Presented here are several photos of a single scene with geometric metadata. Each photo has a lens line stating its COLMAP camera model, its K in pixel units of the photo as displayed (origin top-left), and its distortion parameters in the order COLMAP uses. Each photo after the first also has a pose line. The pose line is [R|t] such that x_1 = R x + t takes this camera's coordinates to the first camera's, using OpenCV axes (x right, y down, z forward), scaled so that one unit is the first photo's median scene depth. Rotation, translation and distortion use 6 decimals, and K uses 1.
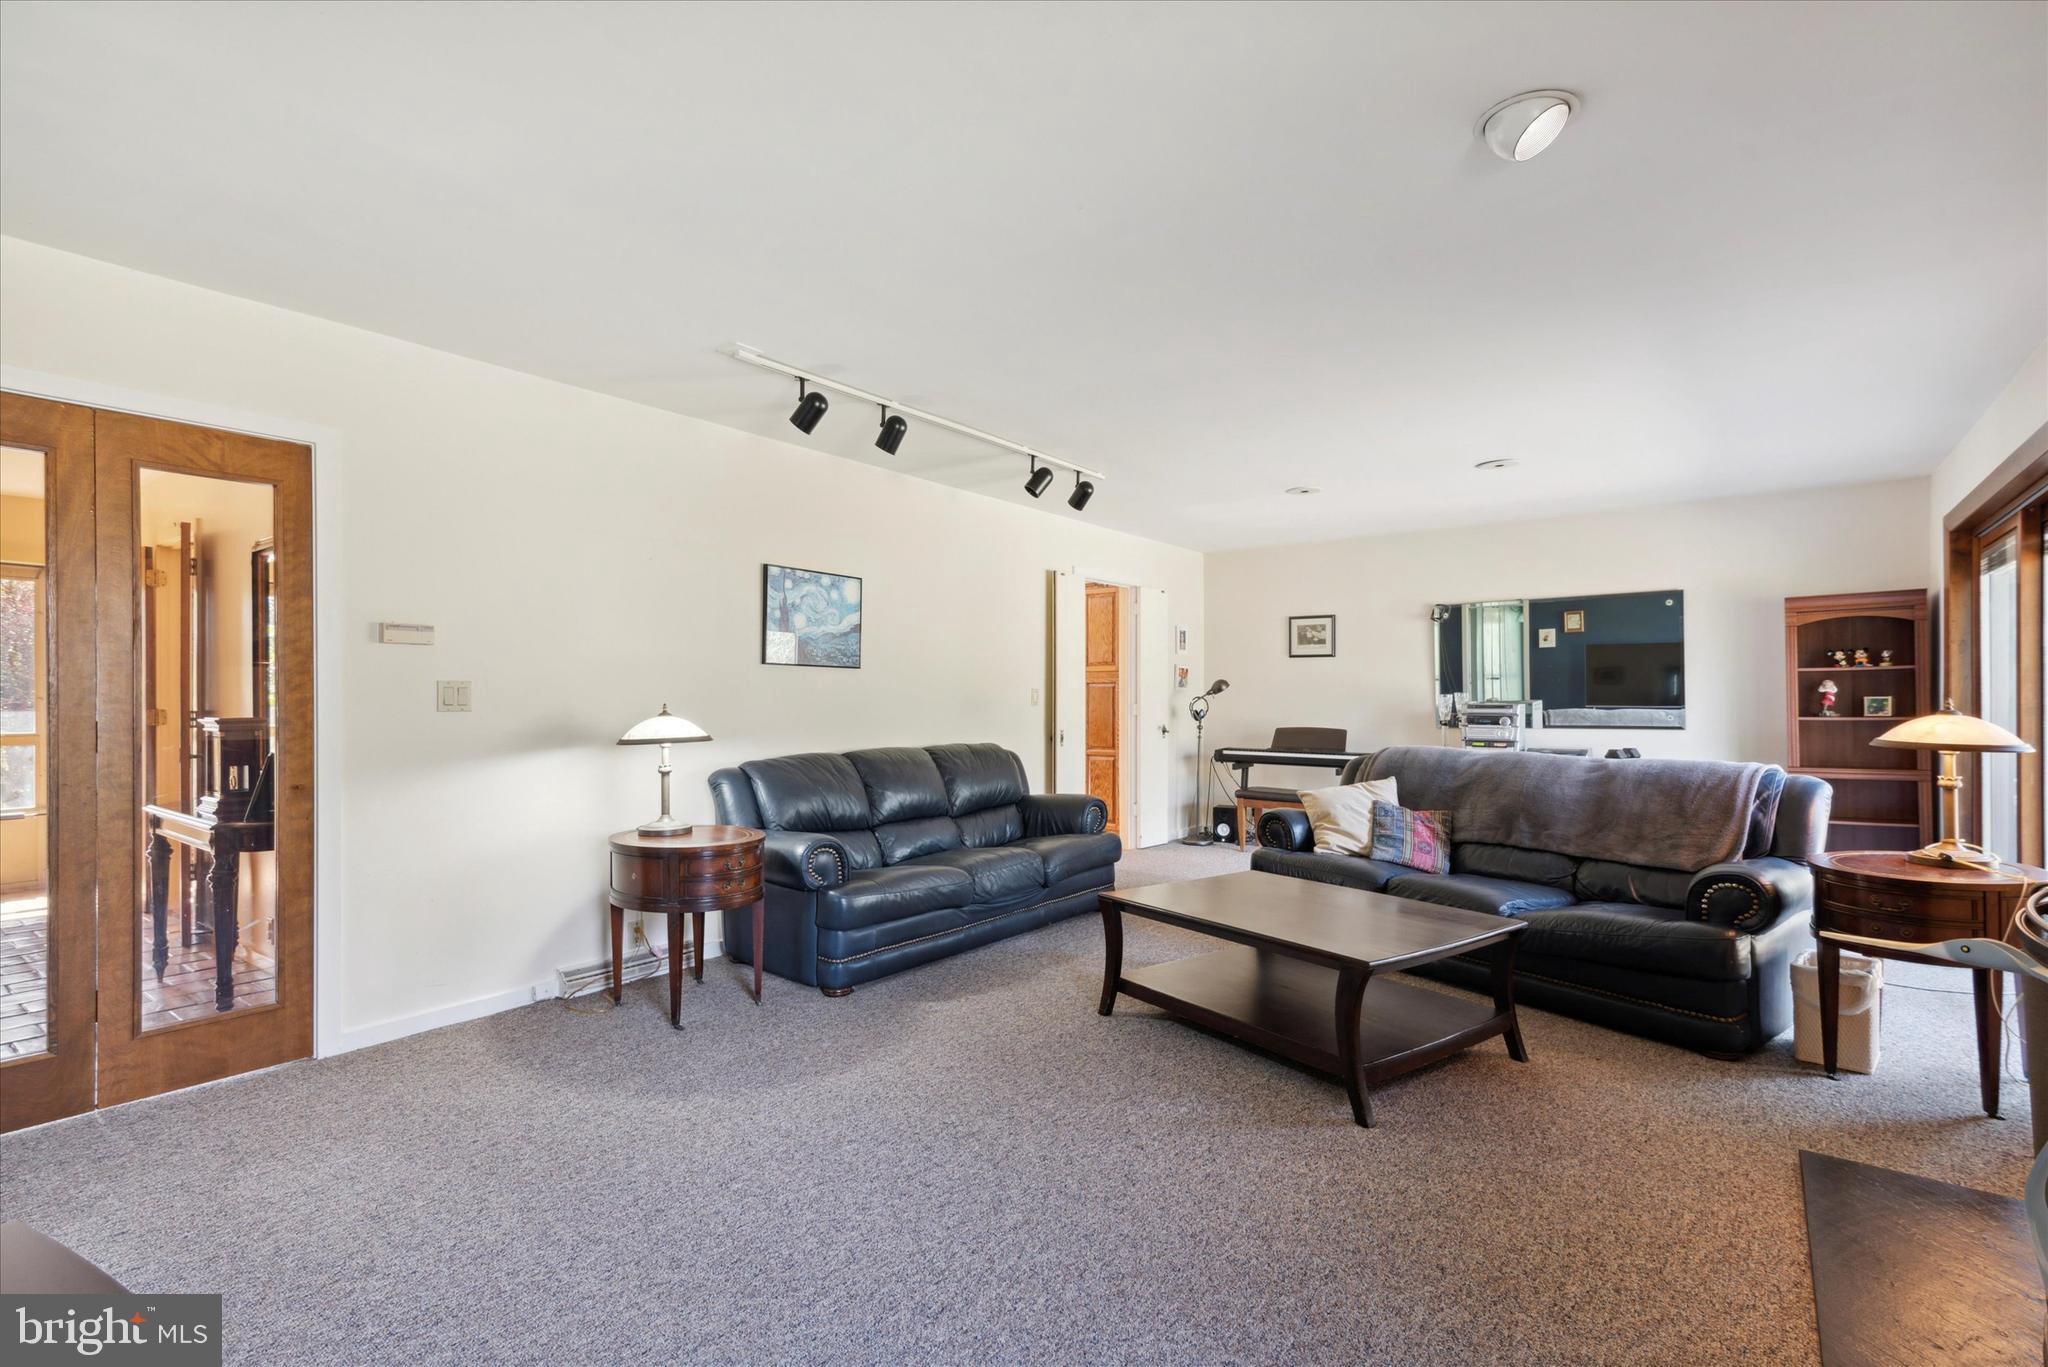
lens RADIAL K [[932.9, 0, 1027.4], [0, 932.9, 697.9], [0, 0, 1]] dist [0.013400, 0.000045]
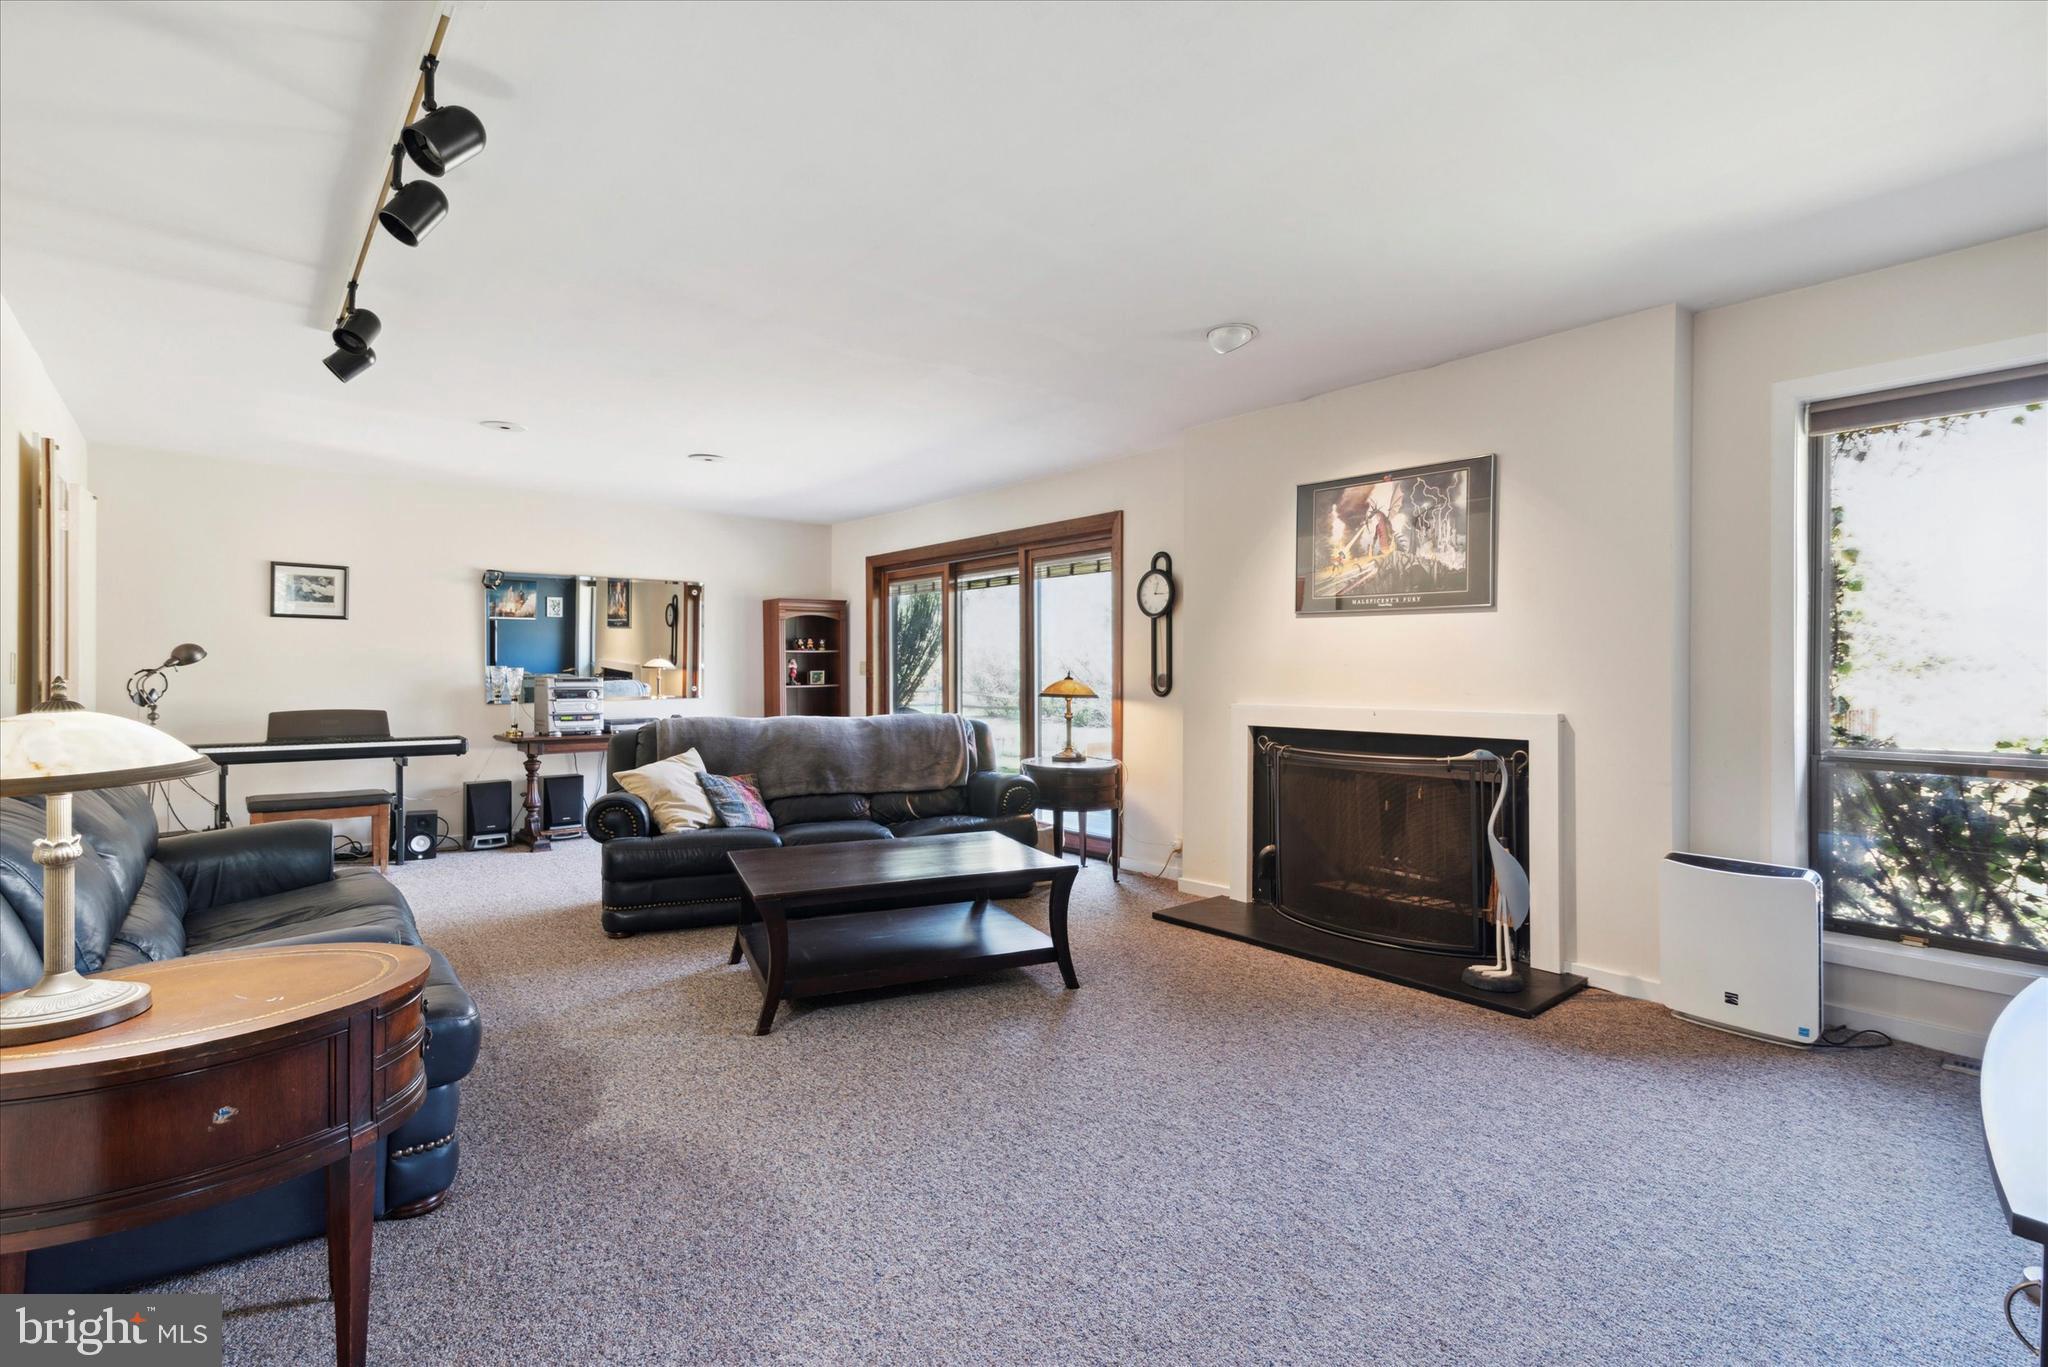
lens RADIAL K [[931.1, 0, 1039.9], [0, 931.1, 674.0], [0, 0, 1]] dist [0.014459, 0.000107]
pose [[0.220288, -0.000631, 0.975435, -0.526676], [0.000642, 1.000000, 0.000502, 0.003517], [-0.975435, 0.000515, 0.220288, 0.416262]]
